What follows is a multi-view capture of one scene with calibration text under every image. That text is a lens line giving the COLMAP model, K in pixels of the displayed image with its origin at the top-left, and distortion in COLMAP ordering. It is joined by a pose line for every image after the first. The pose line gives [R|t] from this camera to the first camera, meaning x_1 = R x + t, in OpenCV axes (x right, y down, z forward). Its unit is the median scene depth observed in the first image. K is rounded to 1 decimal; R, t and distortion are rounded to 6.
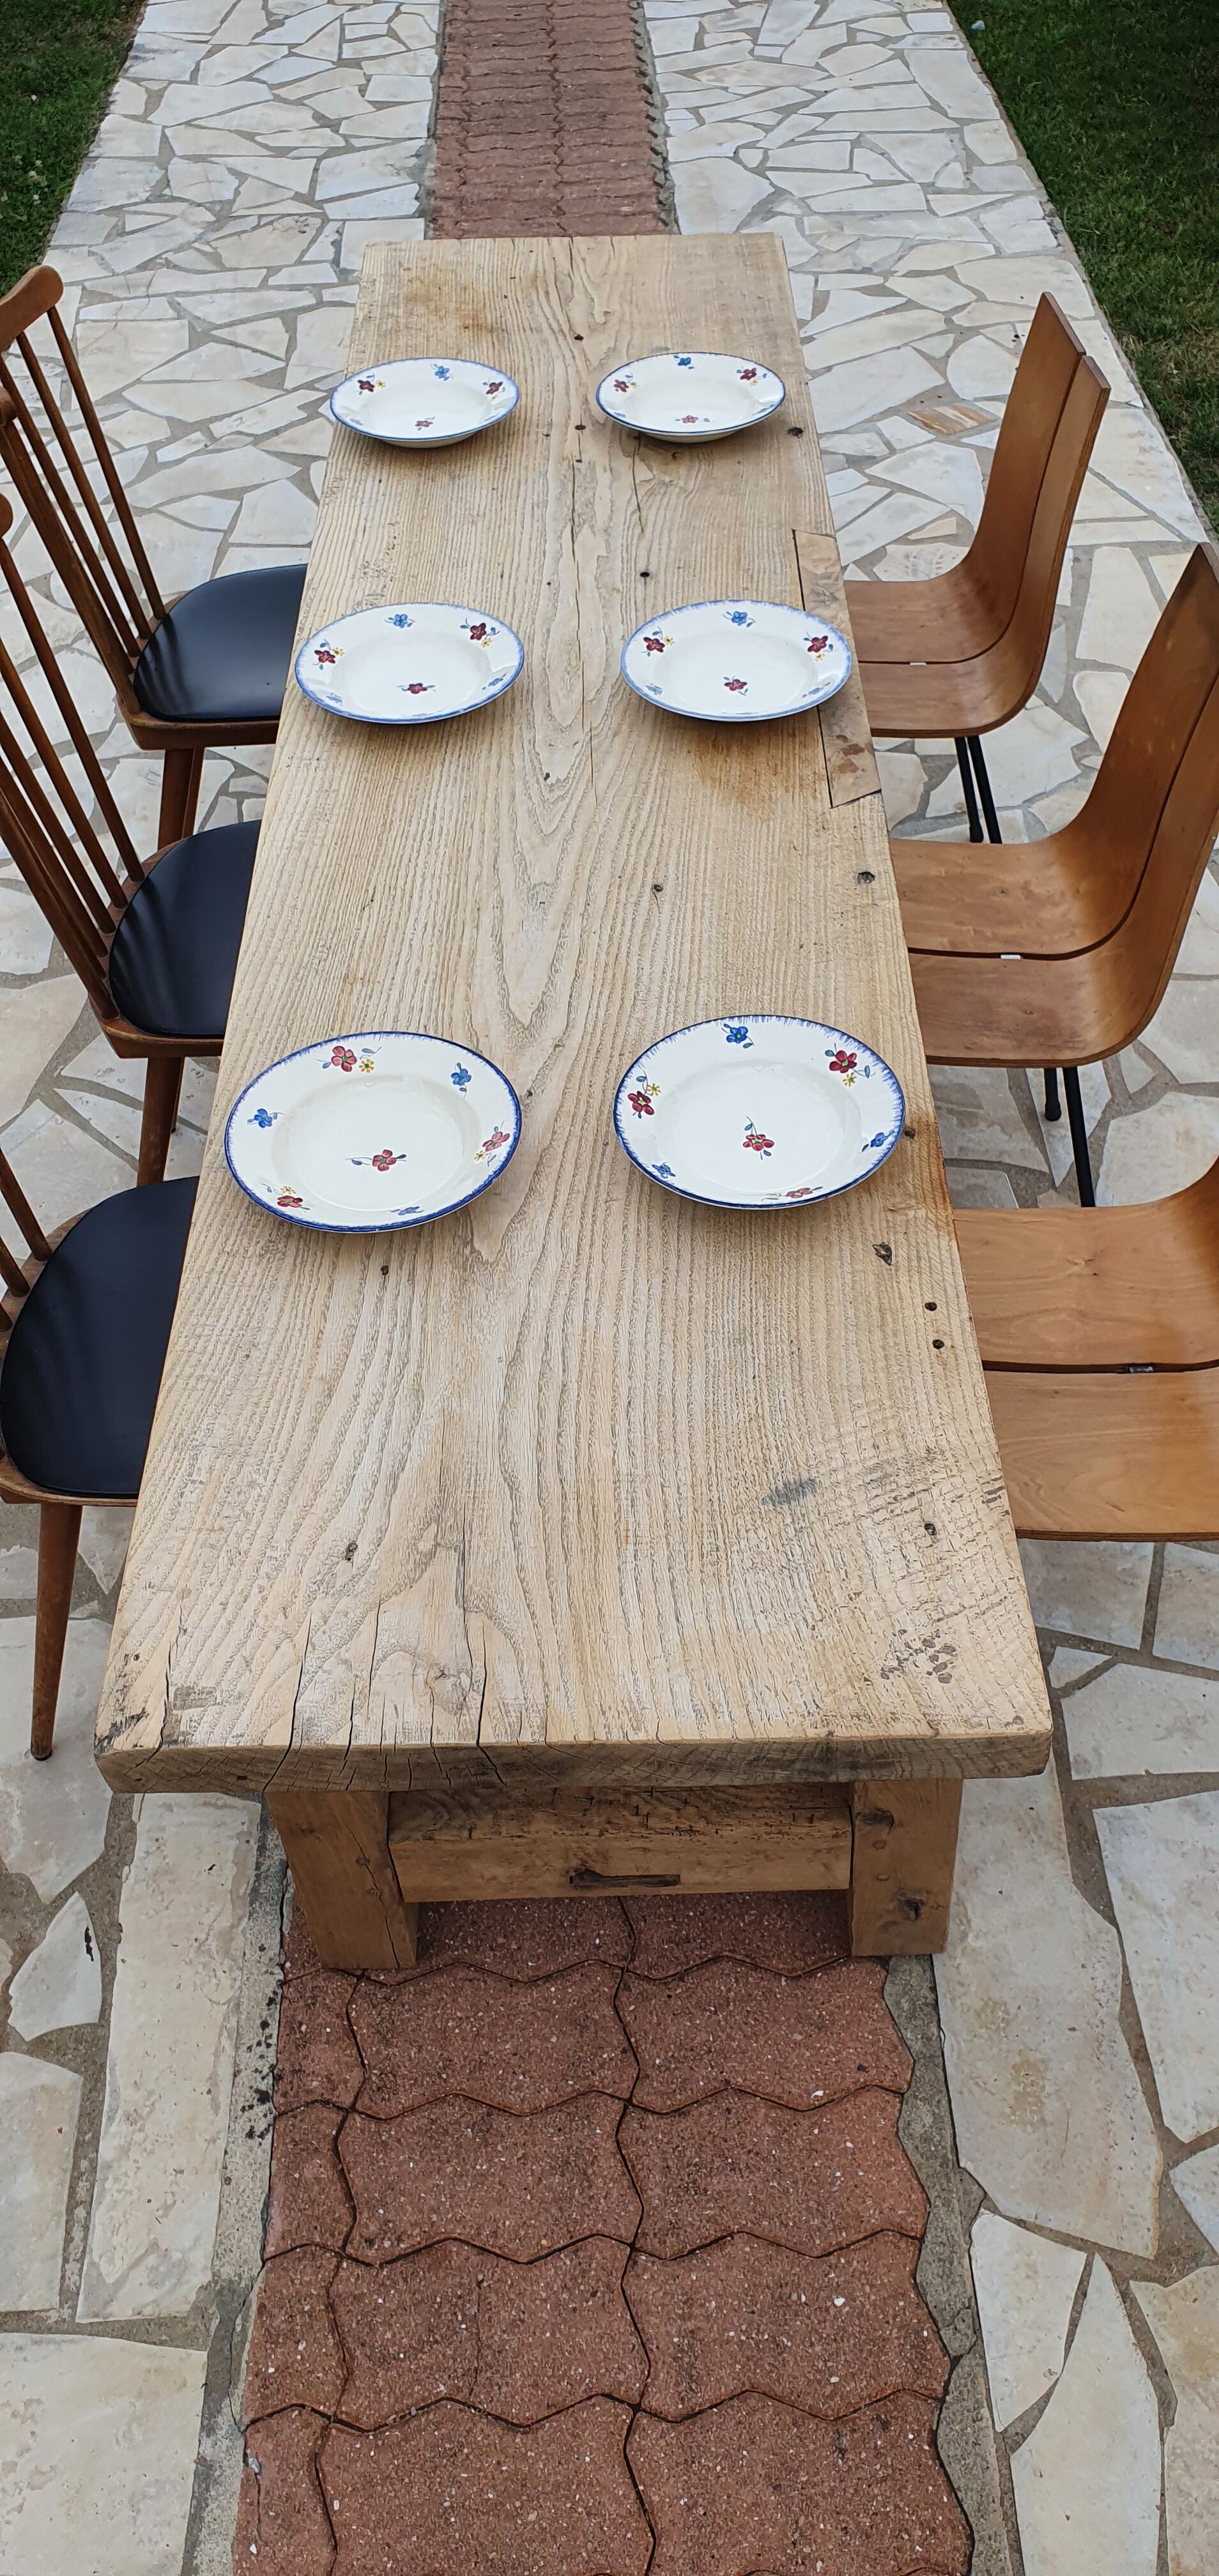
lens RADIAL K [[1988.3, 0, 558.1], [0, 1988.3, 1249.1], [0, 0, 1]] dist [0.049526, -0.051041]
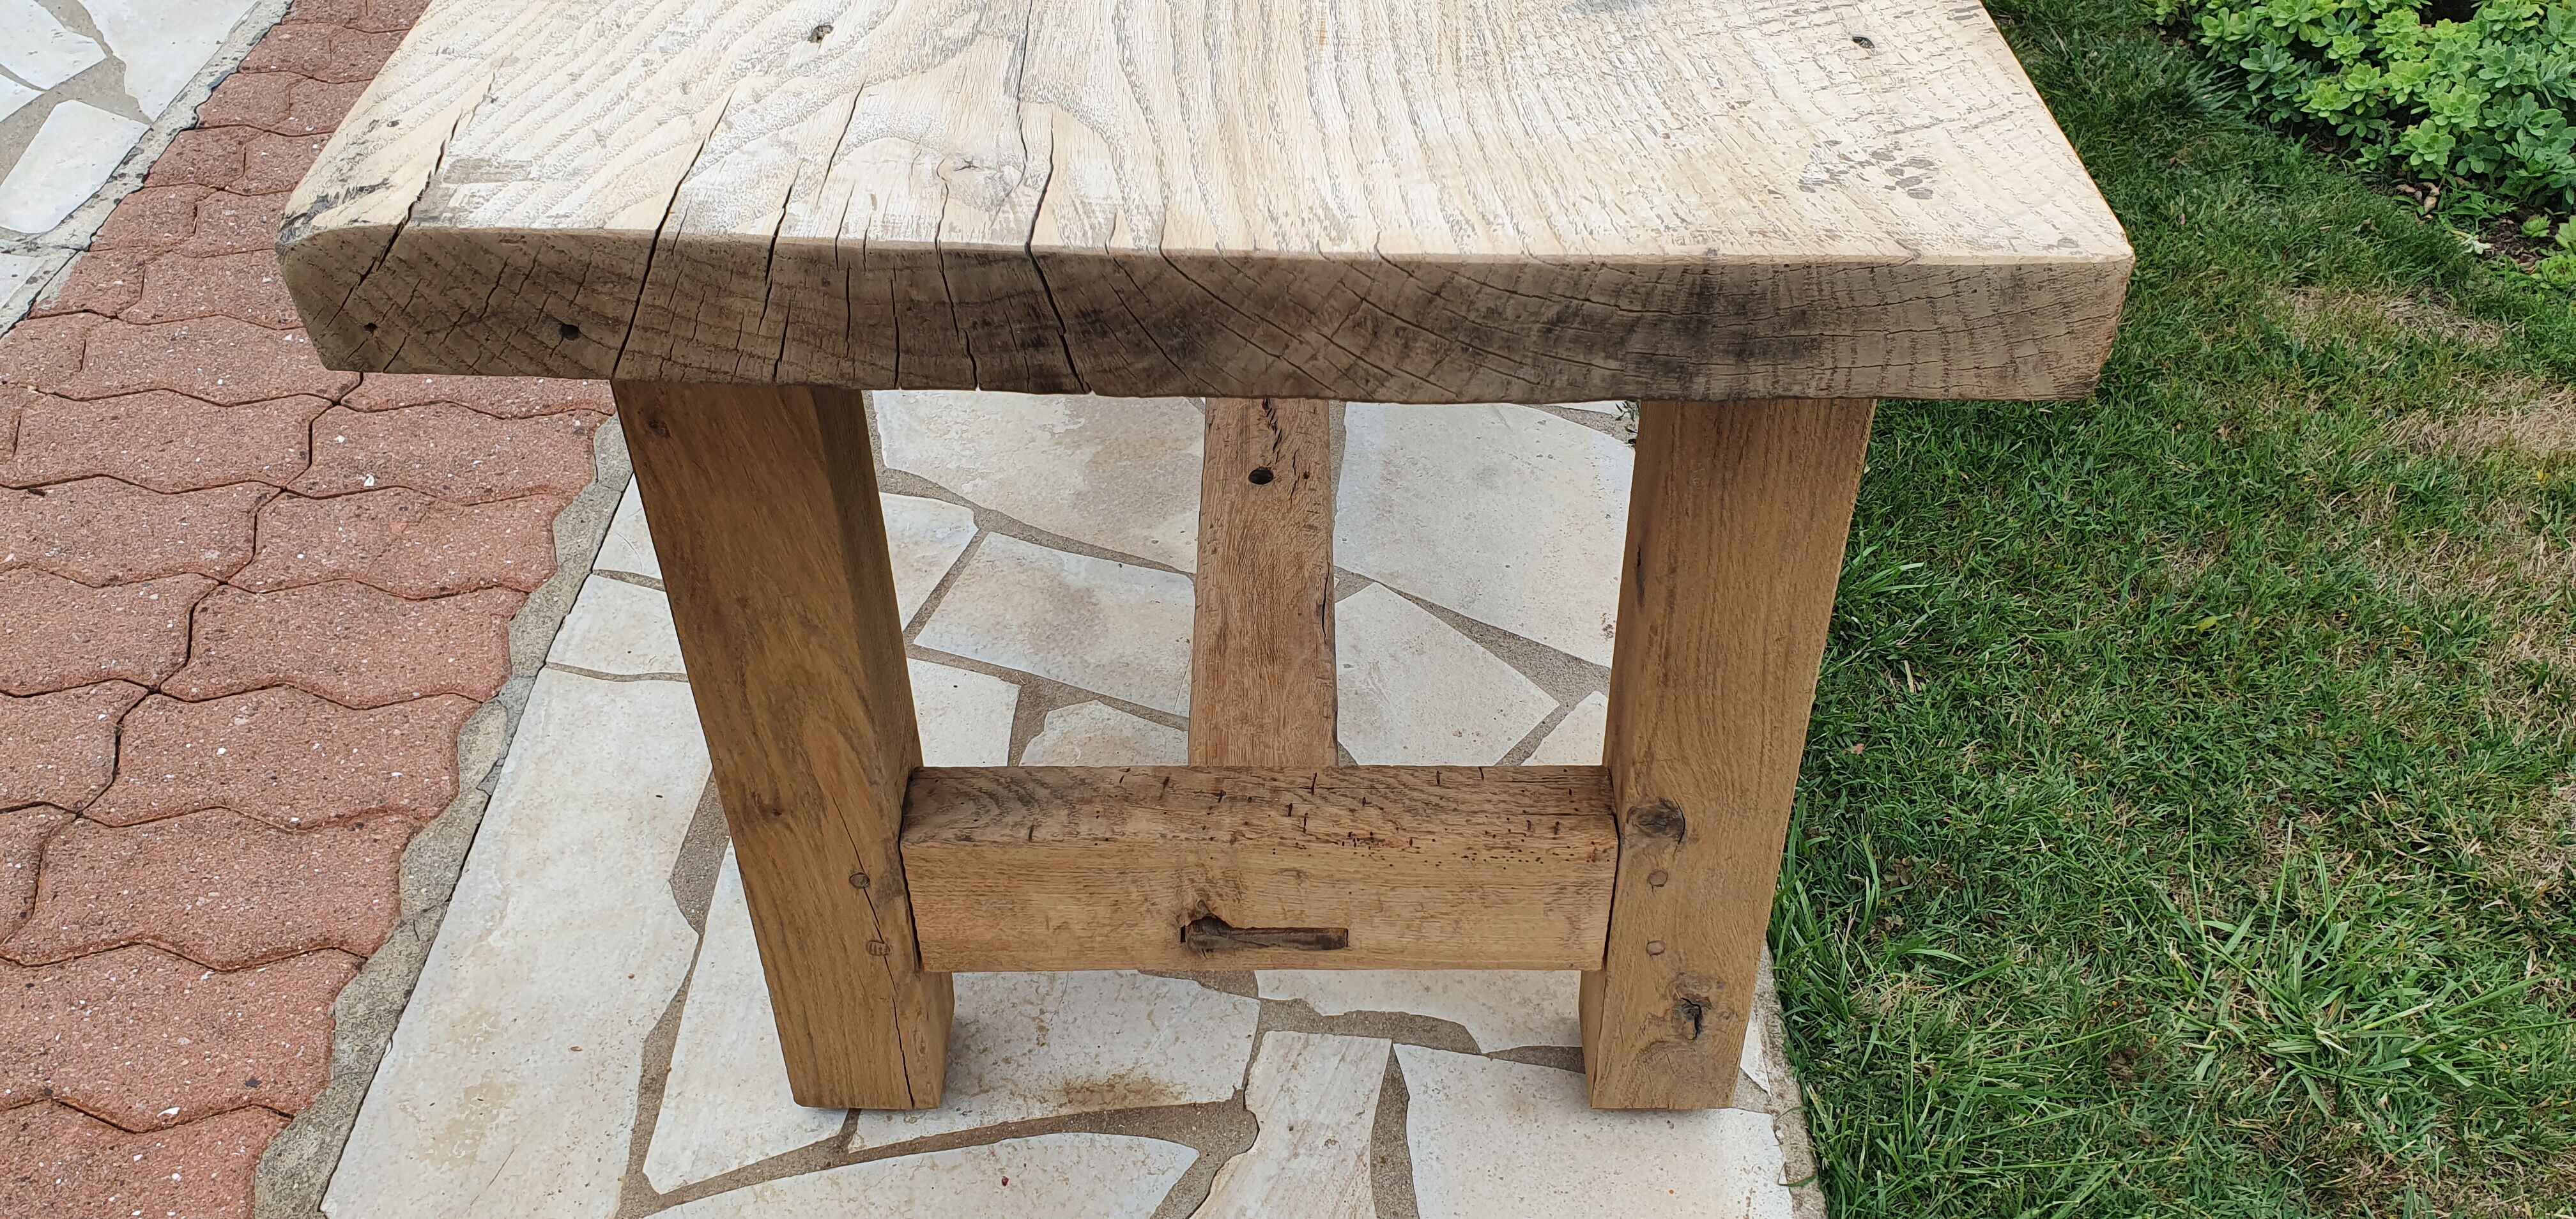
lens RADIAL K [[1988.3, 0, 1279.7], [0, 1988.3, 561.4], [0, 0, 1]] dist [0.049526, -0.051041]
pose [[0.997842, 0.050503, 0.041954, 0.004865], [-0.045889, 0.993467, -0.104487, 0.267613], [-0.046957, 0.102336, 0.993641, 0.349750]]
